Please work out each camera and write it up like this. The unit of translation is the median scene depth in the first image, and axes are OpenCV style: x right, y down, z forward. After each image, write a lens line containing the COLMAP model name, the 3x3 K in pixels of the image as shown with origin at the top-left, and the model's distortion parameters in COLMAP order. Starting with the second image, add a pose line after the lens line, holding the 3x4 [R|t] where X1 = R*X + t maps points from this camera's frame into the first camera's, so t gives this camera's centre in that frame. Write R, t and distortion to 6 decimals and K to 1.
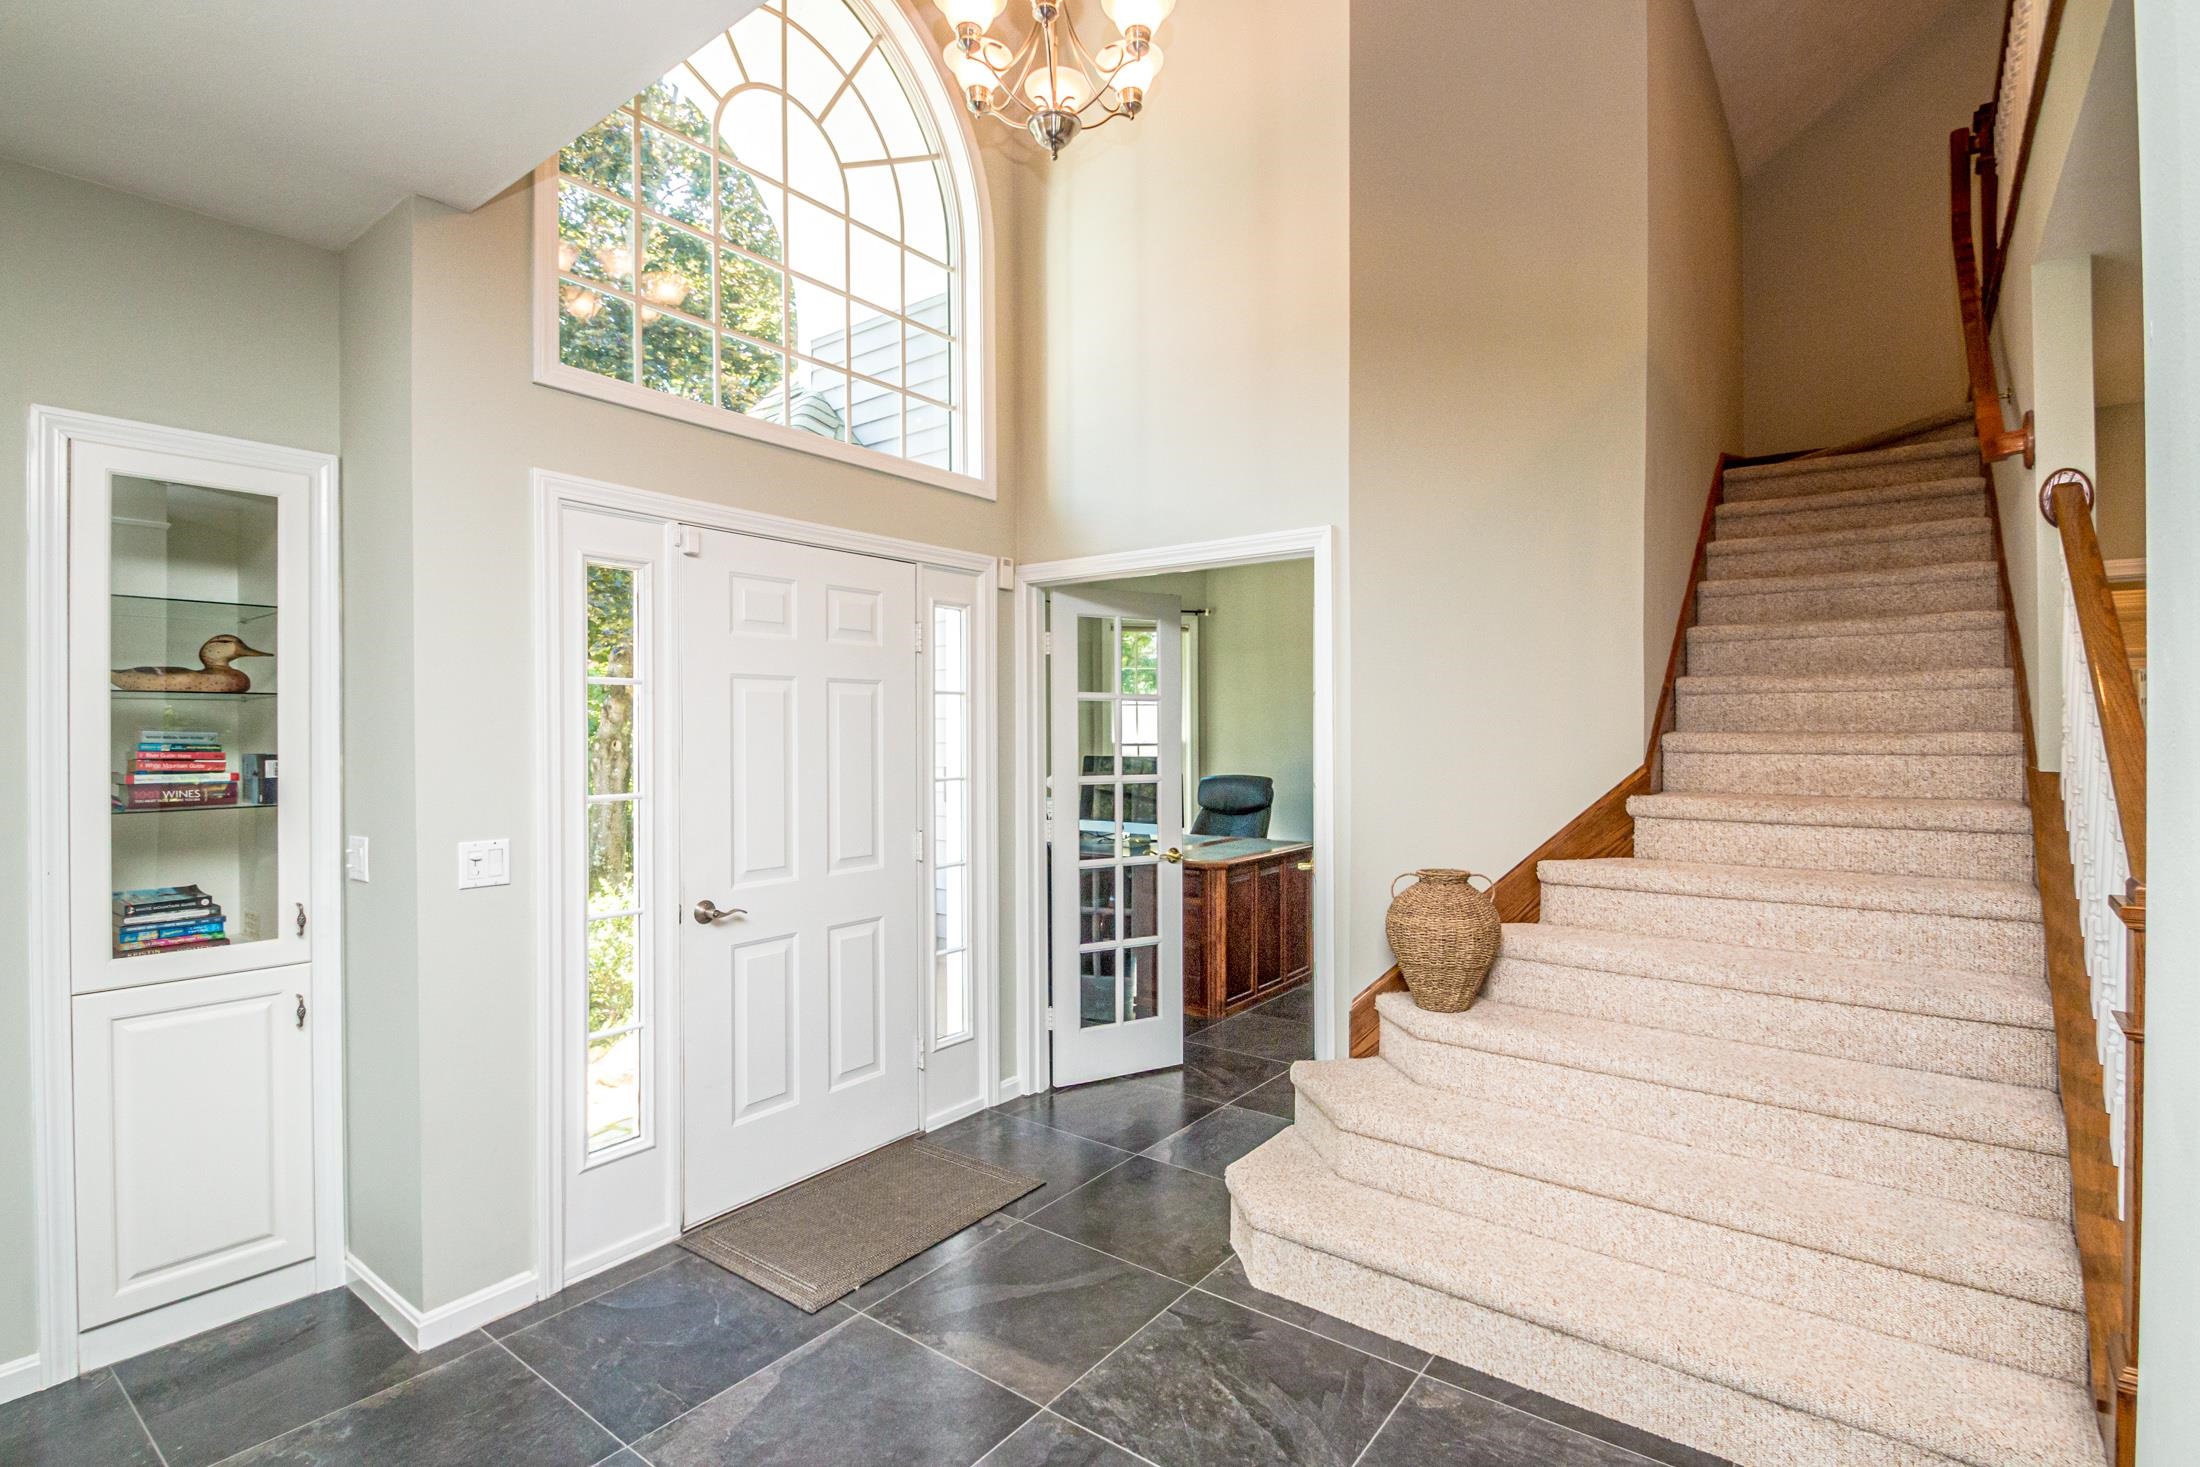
lens RADIAL K [[1069.7, 0, 1100.2], [0, 1069.7, 726.6], [0, 0, 1]] dist [-0.000822, -0.000609]
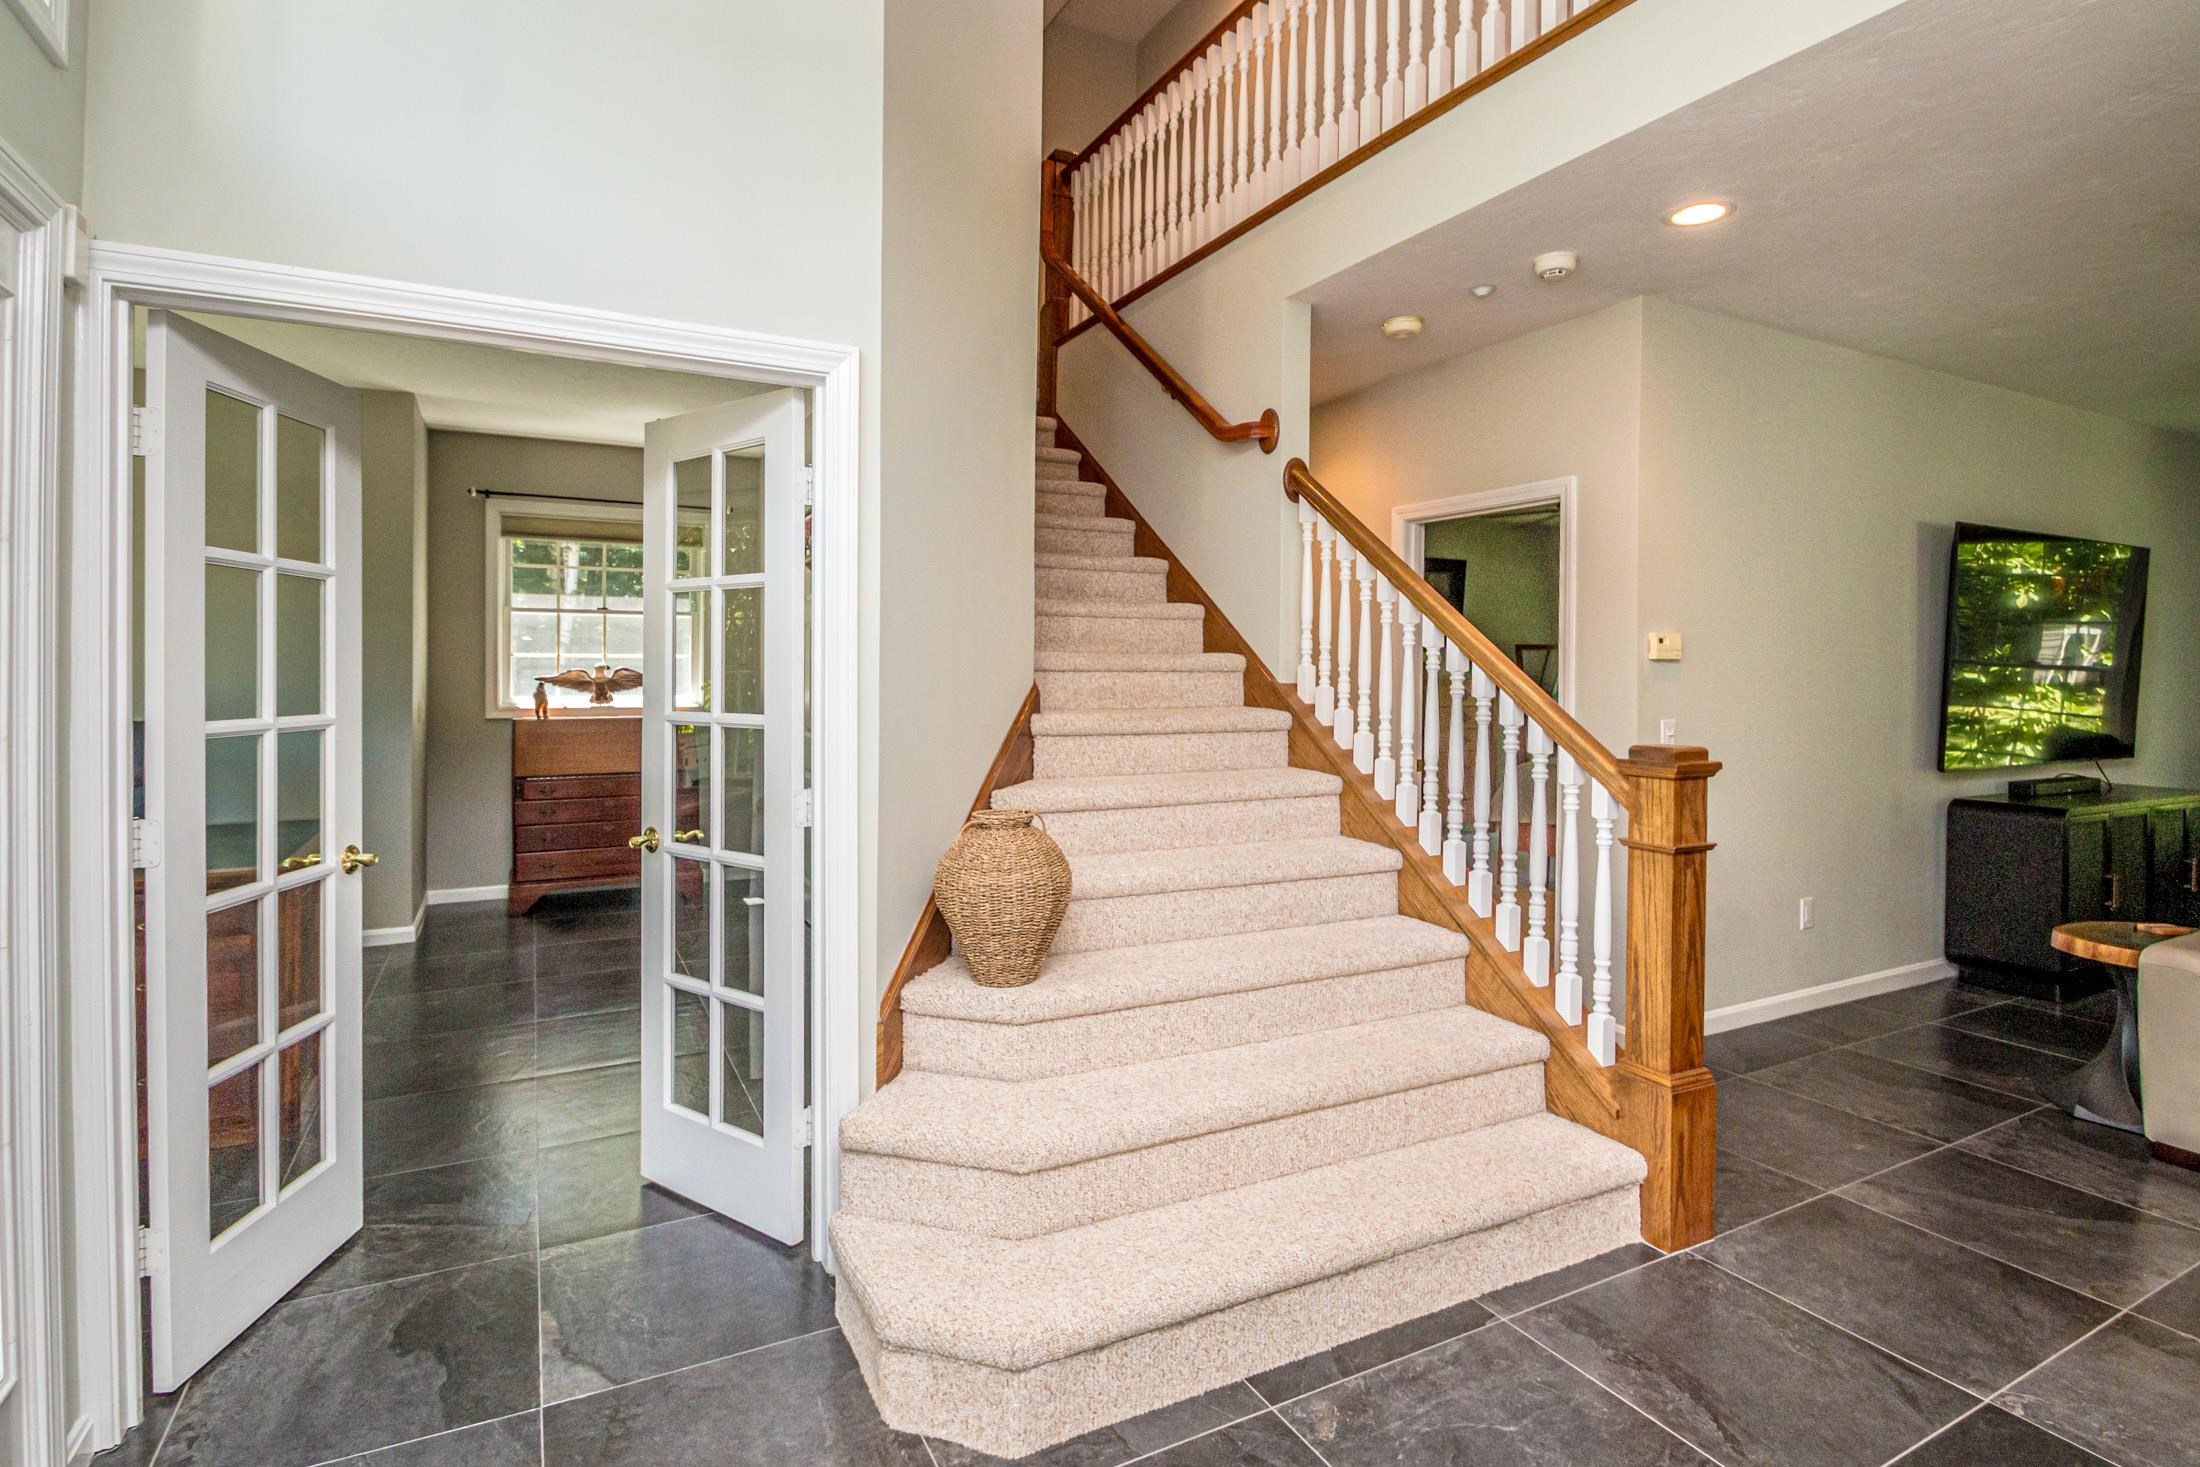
lens RADIAL K [[1069.7, 0, 1088.9], [0, 1069.7, 665.1], [0, 0, 1]] dist [-0.000822, -0.000609]
pose [[0.414295, 0.007728, 0.910110, -0.400466], [-0.015084, 0.999885, -0.001623, 0.022611], [-0.910018, -0.013056, 0.414364, 0.607669]]
